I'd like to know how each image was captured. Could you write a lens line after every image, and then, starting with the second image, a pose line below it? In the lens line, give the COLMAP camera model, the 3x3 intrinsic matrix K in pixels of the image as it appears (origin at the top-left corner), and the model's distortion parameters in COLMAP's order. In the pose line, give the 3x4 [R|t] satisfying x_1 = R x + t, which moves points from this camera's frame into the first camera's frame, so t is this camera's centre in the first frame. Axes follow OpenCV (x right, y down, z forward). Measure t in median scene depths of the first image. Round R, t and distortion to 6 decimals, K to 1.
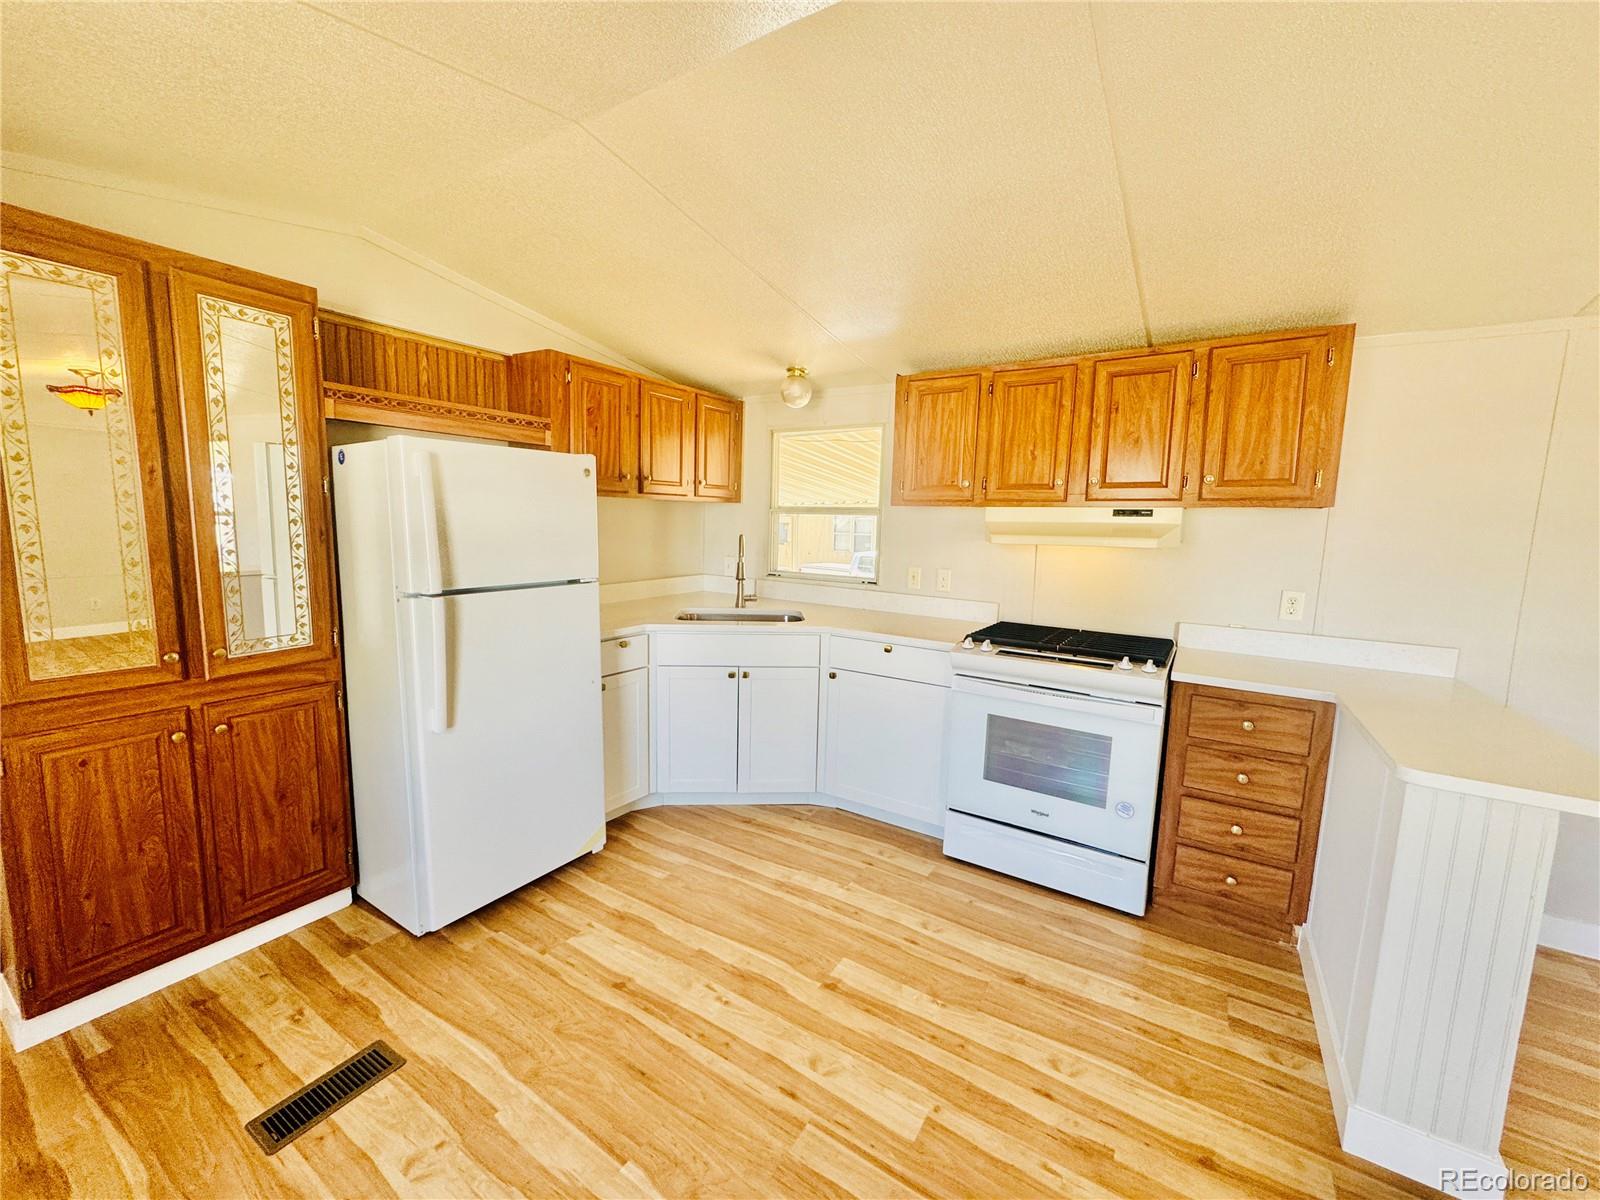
lens RADIAL K [[639.2, 0, 799.9], [0, 639.2, 598.0], [0, 0, 1]] dist [-0.003545, 0.000561]
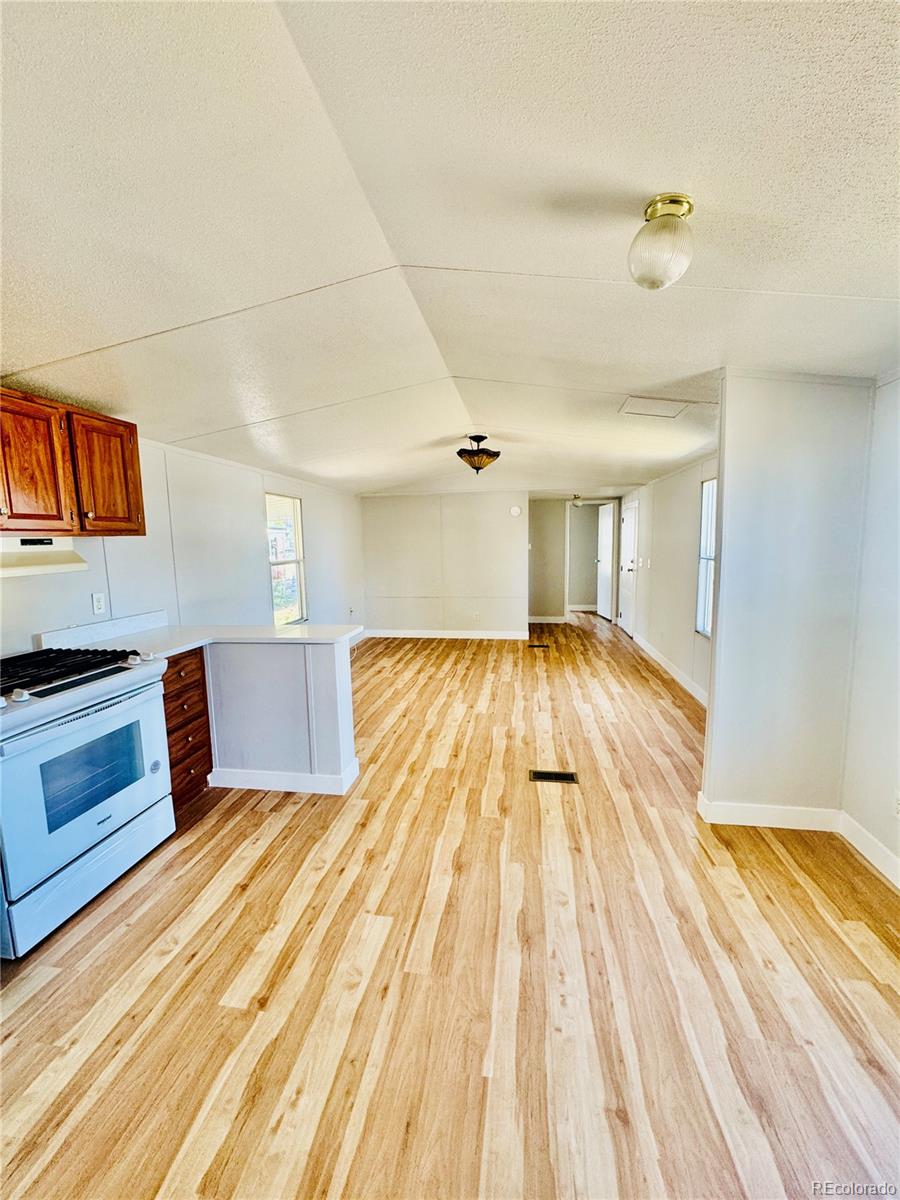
lens RADIAL K [[479.4, 0, 451.7], [0, 479.4, 597.7], [0, 0, 1]] dist [-0.003545, 0.000561]
pose [[-0.398491, -0.128549, 0.908119, -0.637853], [0.117729, 0.974769, 0.189644, -0.134450], [-0.909585, 0.182484, -0.373303, 0.812970]]
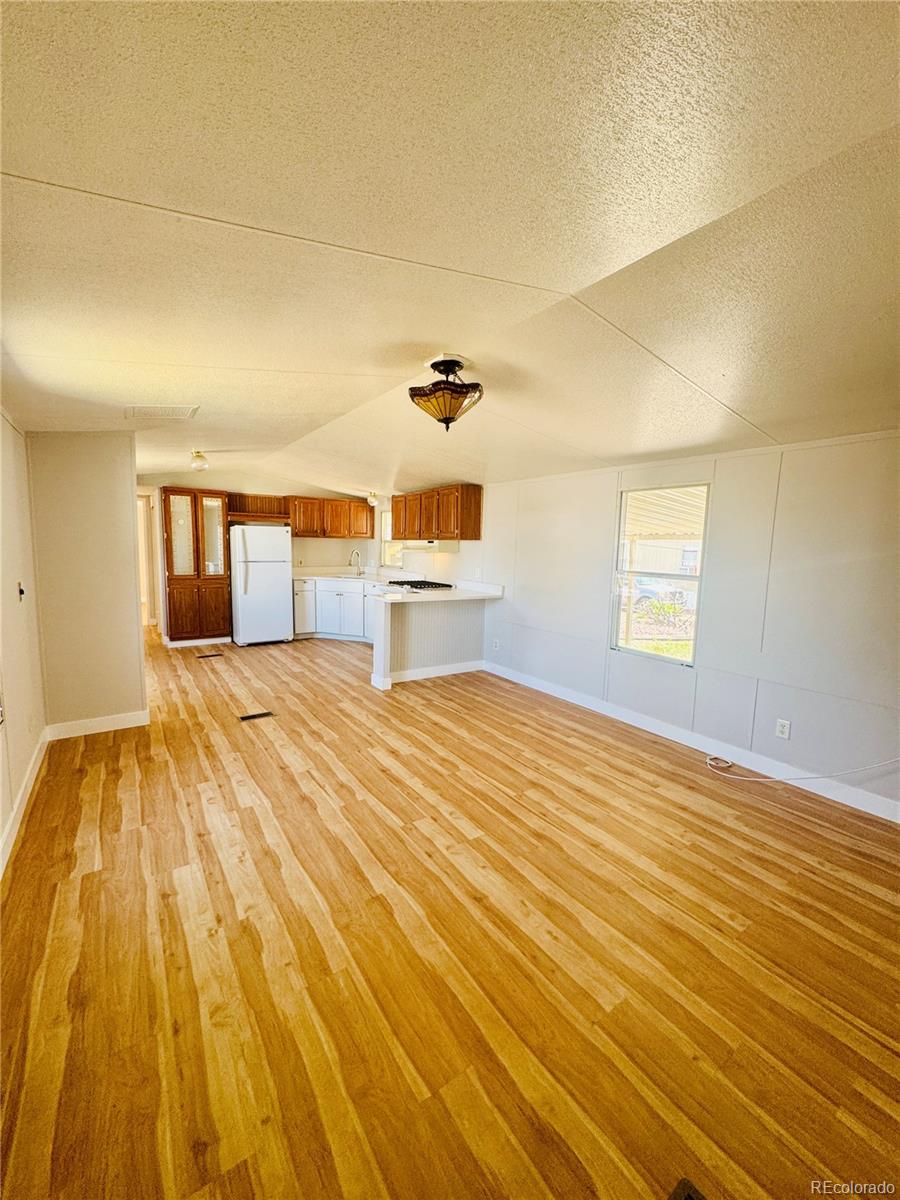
lens RADIAL K [[479.4, 0, 450.6], [0, 479.4, 600.8], [0, 0, 1]] dist [-0.003545, 0.000561]
pose [[0.919451, 0.042800, -0.390867, 1.840161], [-0.048113, 0.998835, -0.003807, 0.188052], [0.390249, 0.022307, 0.920439, -1.310090]]
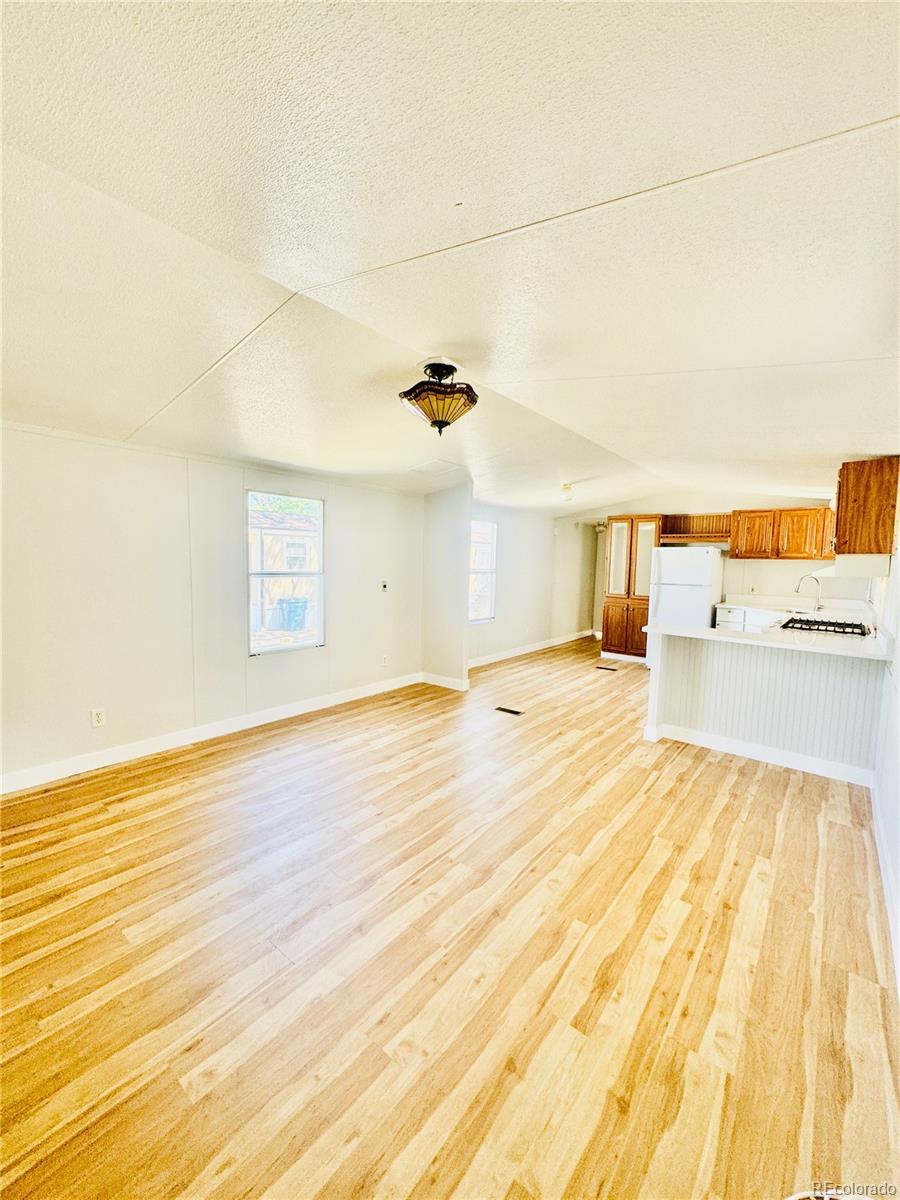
lens RADIAL K [[479.4, 0, 452.1], [0, 479.4, 596.5], [0, 0, 1]] dist [-0.003545, 0.000561]
pose [[-0.115883, 0.047422, -0.992130, 2.547188], [-0.144813, 0.987380, 0.064110, 0.065627], [0.982650, 0.151102, -0.107553, 0.030679]]
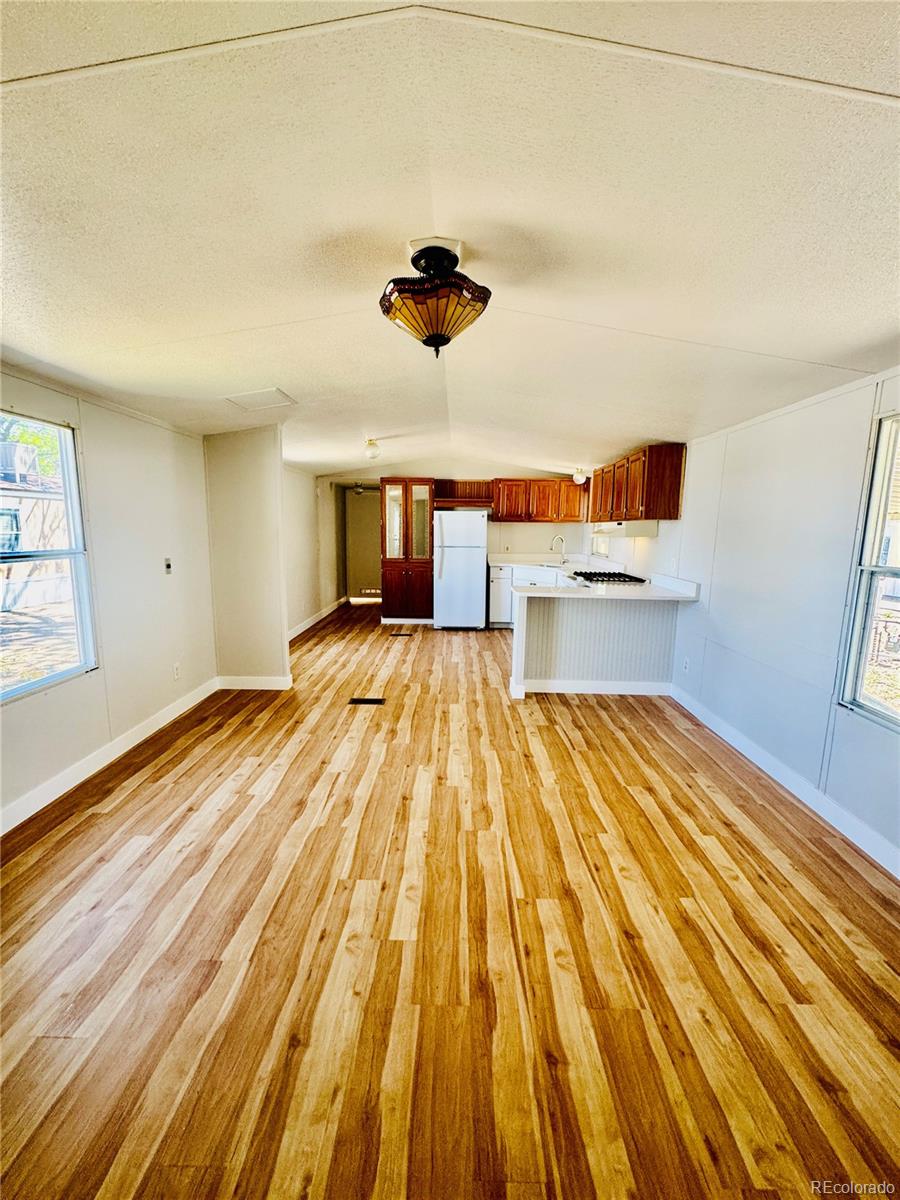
lens RADIAL K [[479.4, 0, 451.7], [0, 479.4, 599.6], [0, 0, 1]] dist [-0.003545, 0.000561]
pose [[0.524190, 0.108853, -0.844616, 2.126038], [-0.102170, 0.992672, 0.064525, 0.124319], [0.845450, 0.052471, 0.531471, -0.604191]]
